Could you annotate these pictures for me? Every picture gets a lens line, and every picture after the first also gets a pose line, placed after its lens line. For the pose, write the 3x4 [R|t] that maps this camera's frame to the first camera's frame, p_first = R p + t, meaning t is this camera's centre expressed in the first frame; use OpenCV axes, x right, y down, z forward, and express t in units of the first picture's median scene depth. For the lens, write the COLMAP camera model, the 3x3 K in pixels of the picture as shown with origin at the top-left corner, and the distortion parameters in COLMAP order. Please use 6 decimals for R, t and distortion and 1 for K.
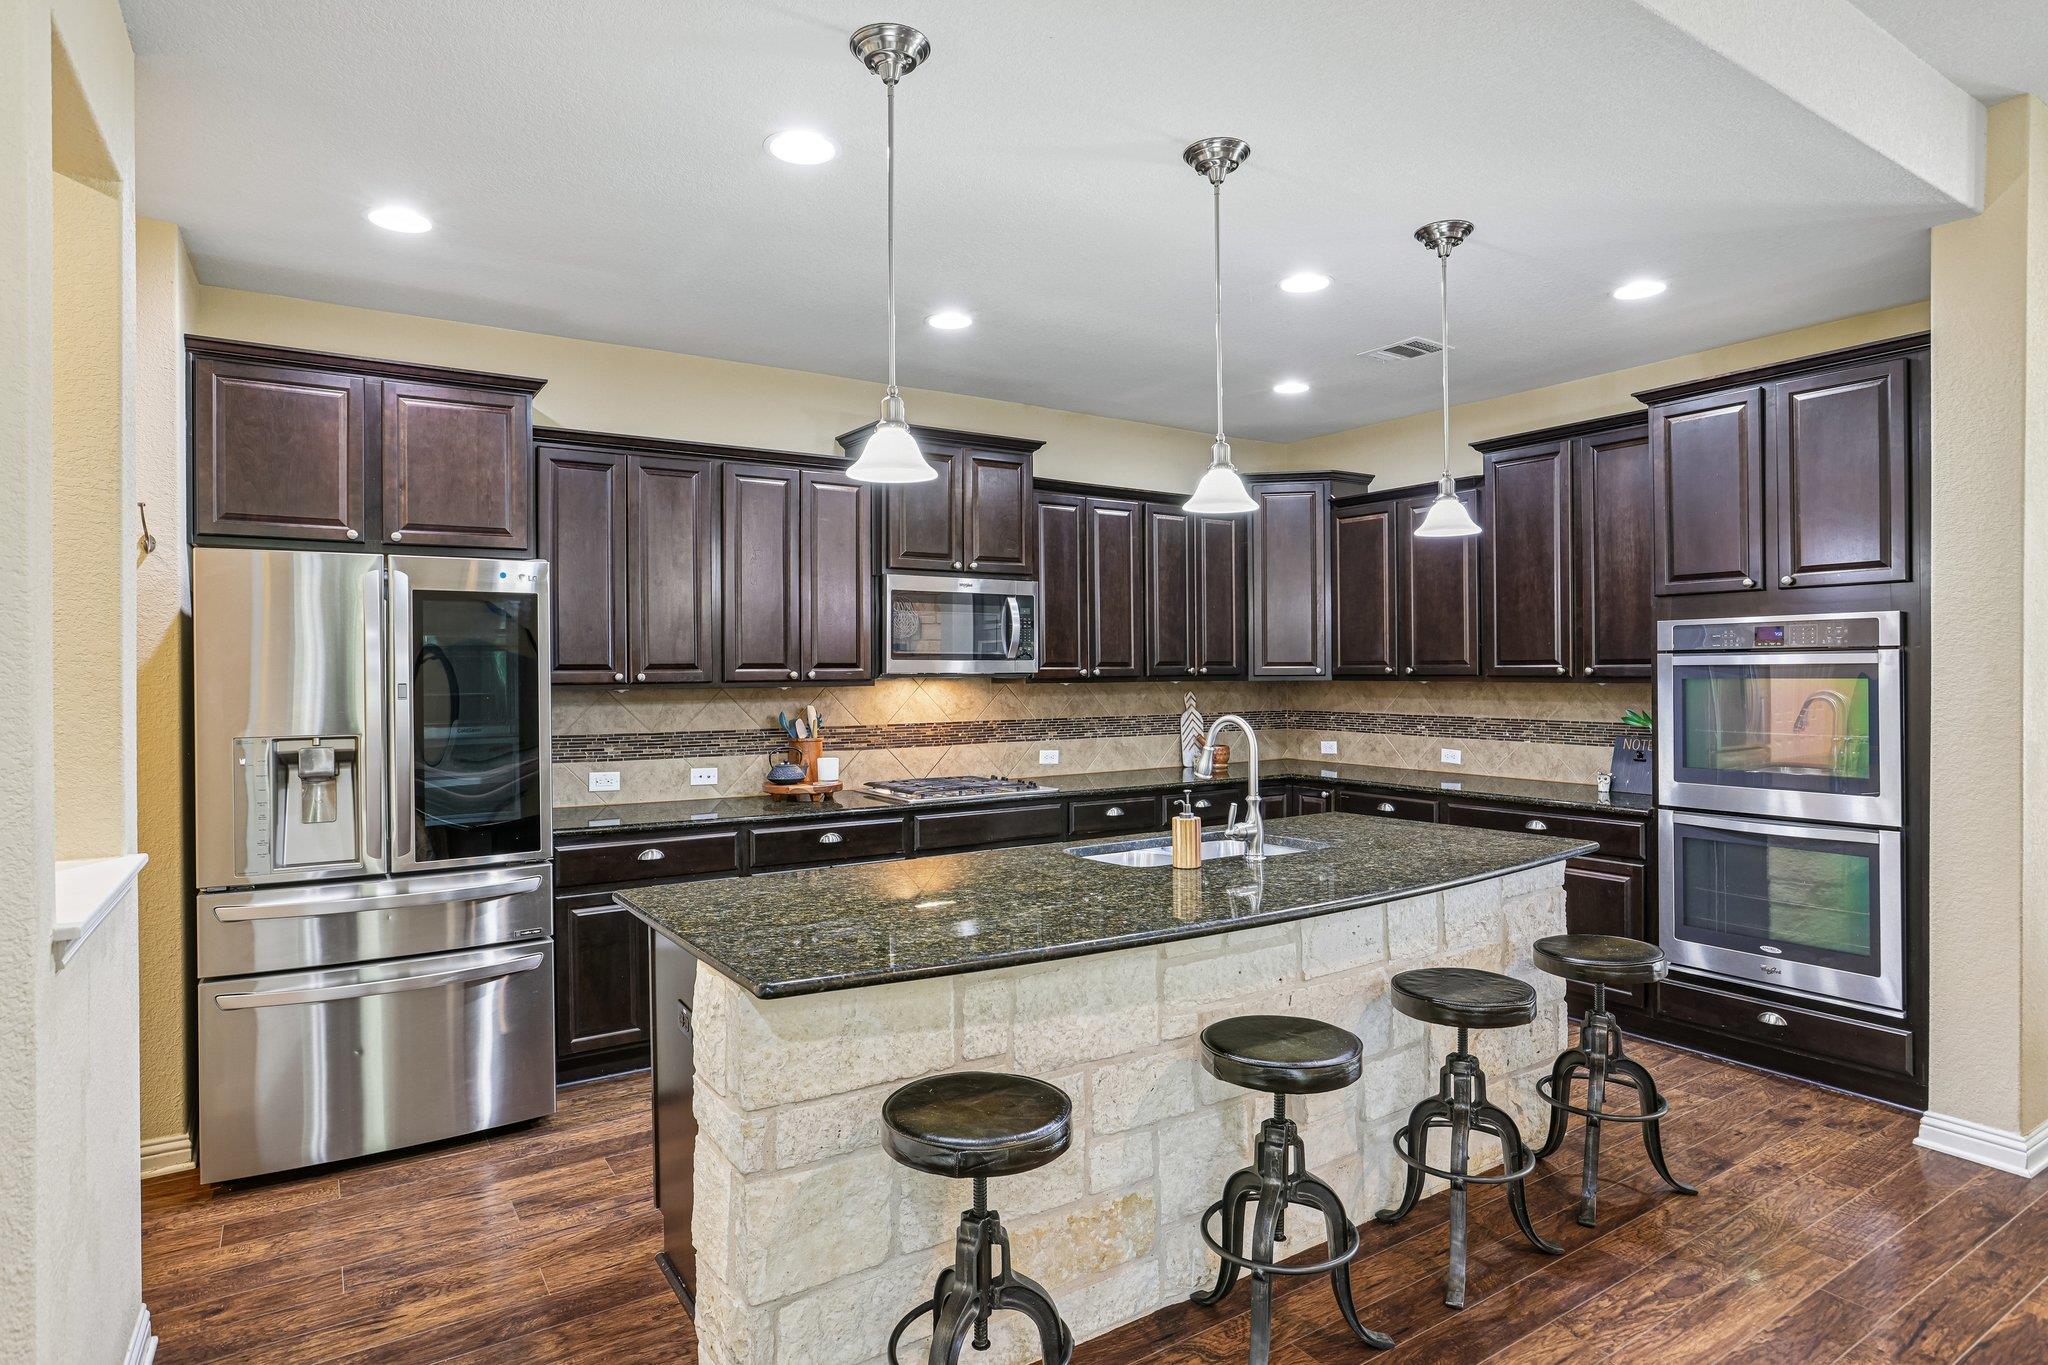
lens RADIAL K [[1122.8, 0, 1044.7], [0, 1122.8, 670.9], [0, 0, 1]] dist [-0.059930, 0.049995]
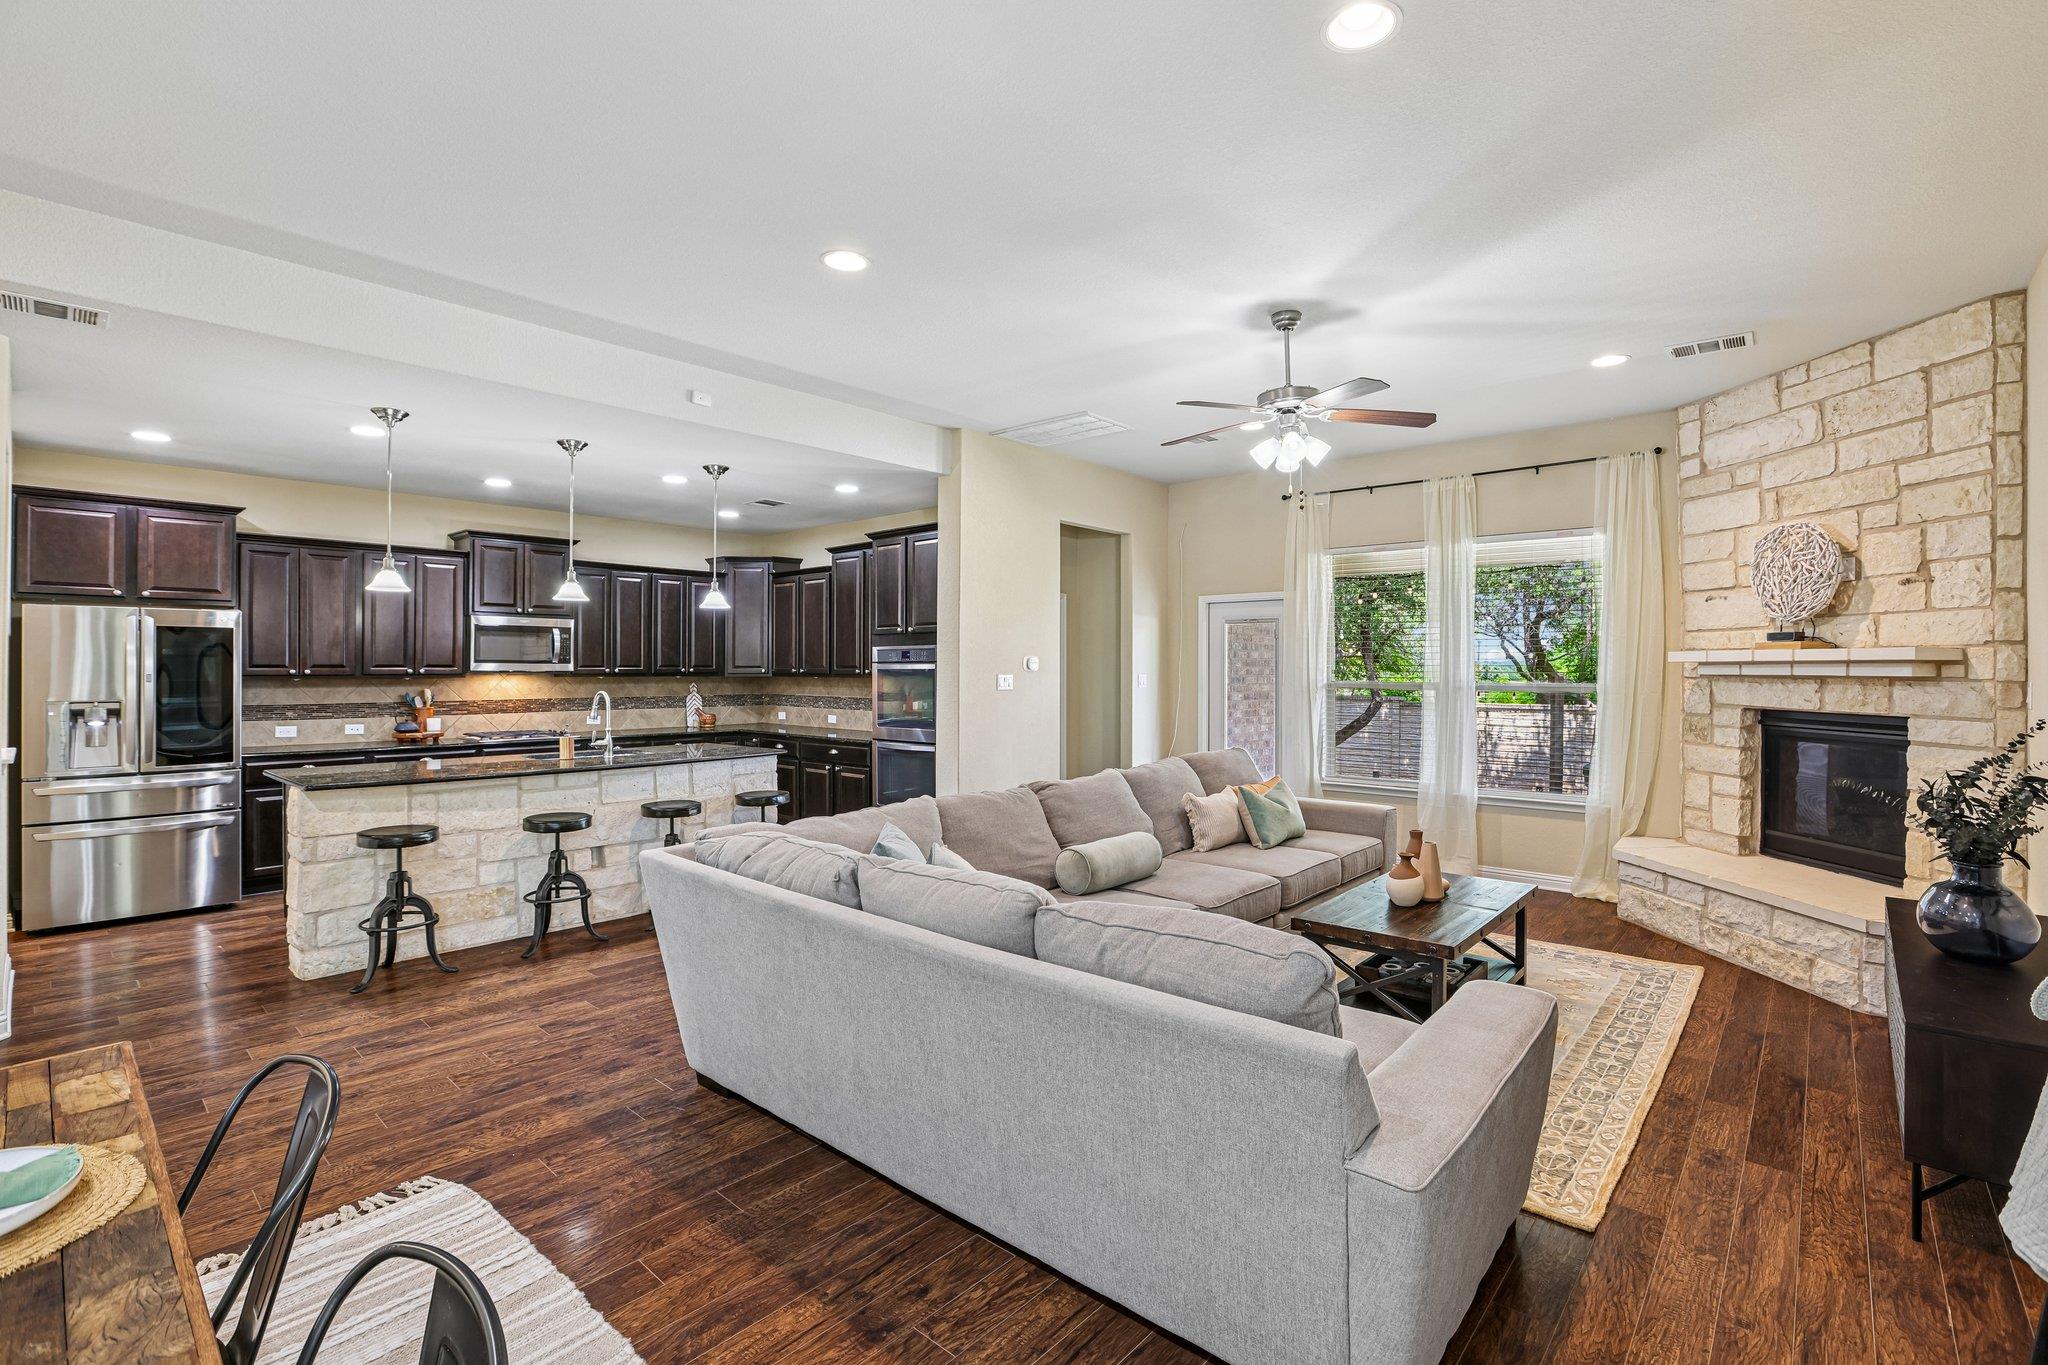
lens RADIAL K [[921.2, 0, 1030.4], [0, 921.2, 664.8], [0, 0, 1]] dist [-0.049538, 0.016886]
pose [[0.967670, 0.008020, 0.252091, 0.448851], [-0.006438, 0.999954, -0.007099, -0.003517], [-0.252136, 0.005247, 0.967678, -0.777927]]
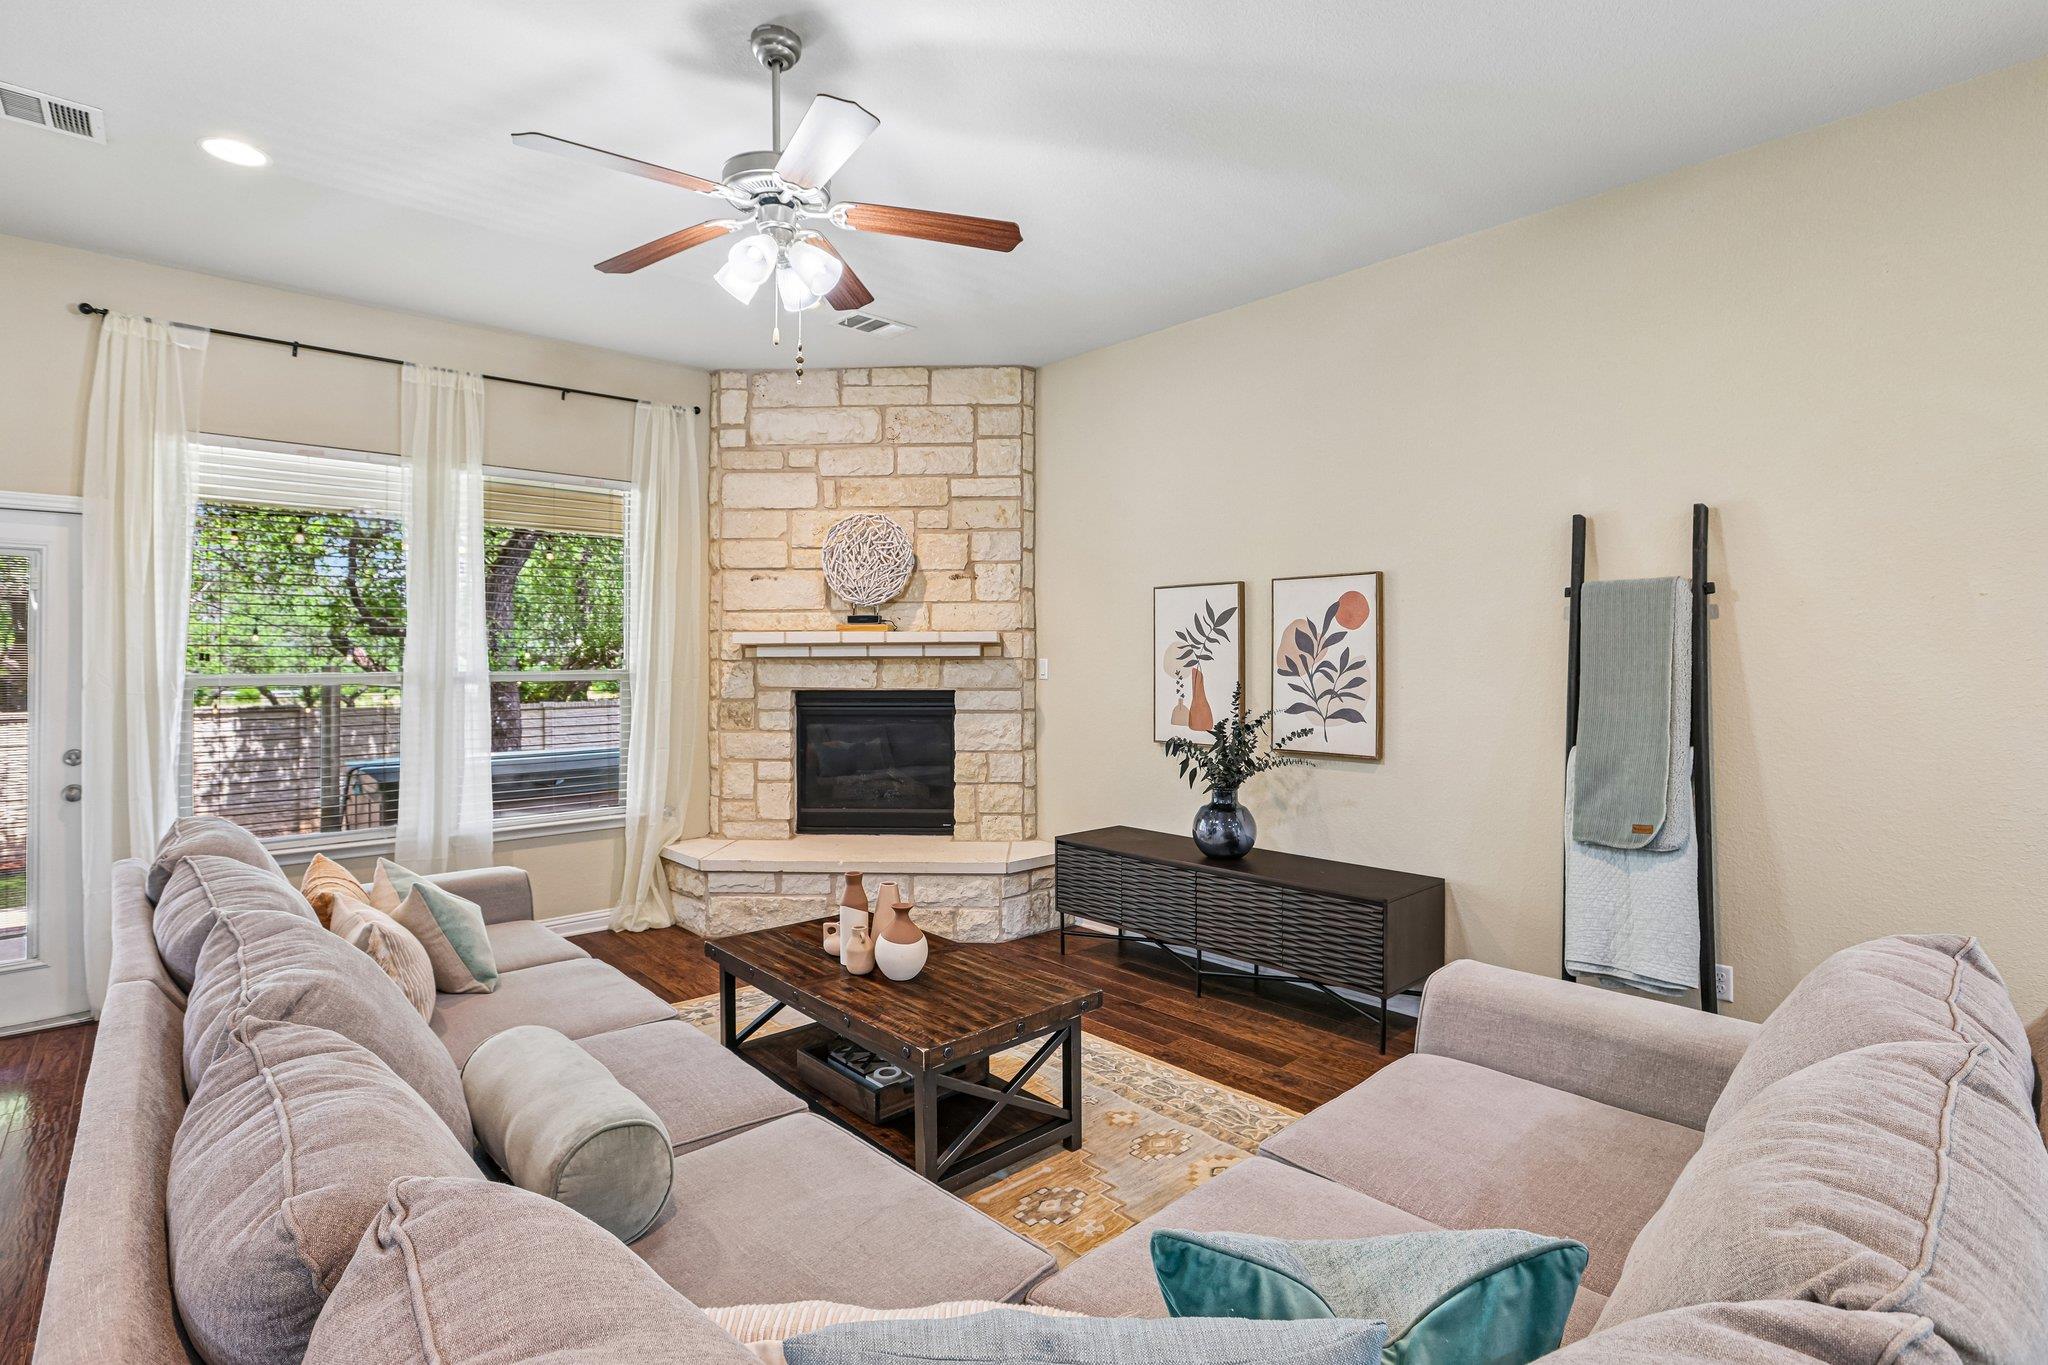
lens RADIAL K [[962.1, 0, 1023.9], [0, 962.1, 641.5], [0, 0, 1]] dist [-0.058205, 0.000335]
pose [[-0.144451, 0.022738, 0.989251, 0.351066], [0.008077, 0.999730, -0.021799, 0.006430], [-0.989479, 0.004841, -0.144596, 0.126768]]
